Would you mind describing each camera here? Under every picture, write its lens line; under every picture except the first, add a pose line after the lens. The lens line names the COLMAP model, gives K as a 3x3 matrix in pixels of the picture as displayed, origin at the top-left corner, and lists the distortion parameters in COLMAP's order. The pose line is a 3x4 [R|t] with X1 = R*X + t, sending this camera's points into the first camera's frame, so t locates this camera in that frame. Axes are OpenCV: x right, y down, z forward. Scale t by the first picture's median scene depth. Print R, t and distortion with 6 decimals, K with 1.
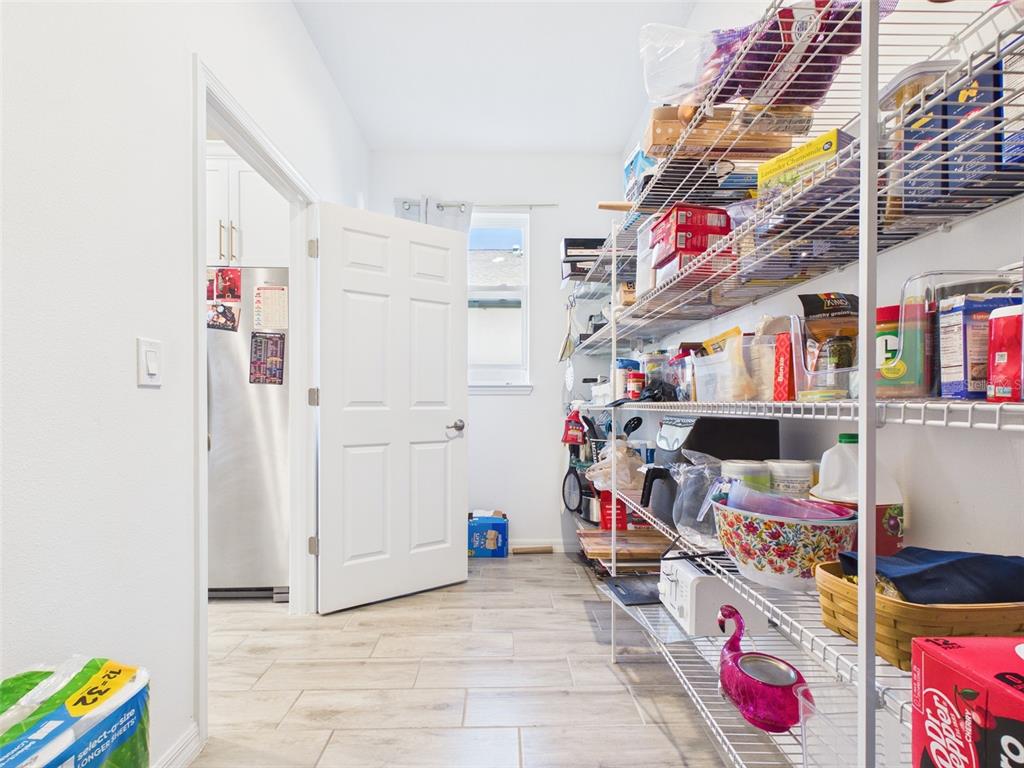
lens RADIAL K [[449.3, 0, 510.2], [0, 449.3, 405.3], [0, 0, 1]] dist [0.001844, 0.000243]
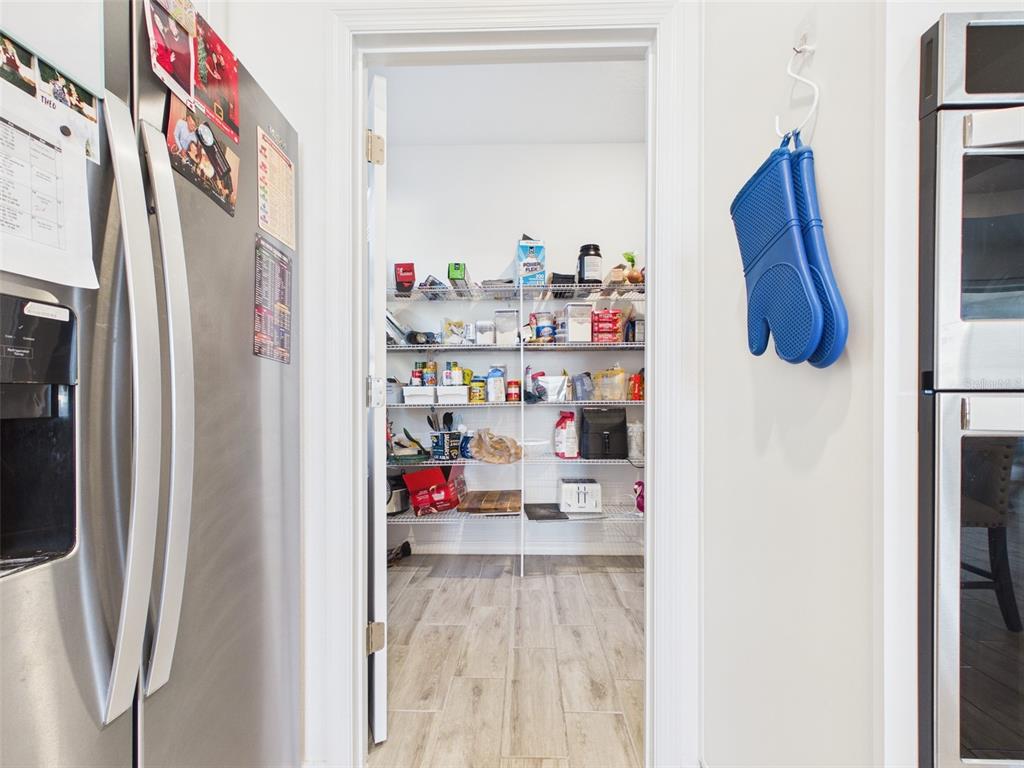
lens RADIAL K [[449.3, 0, 510.2], [0, 449.3, 405.3], [0, 0, 1]] dist [0.001844, 0.000243]
pose [[0.056487, -0.007853, 0.998372, -1.044223], [0.007794, 0.999942, 0.007424, -0.005126], [-0.998373, 0.007362, 0.056545, 0.793653]]
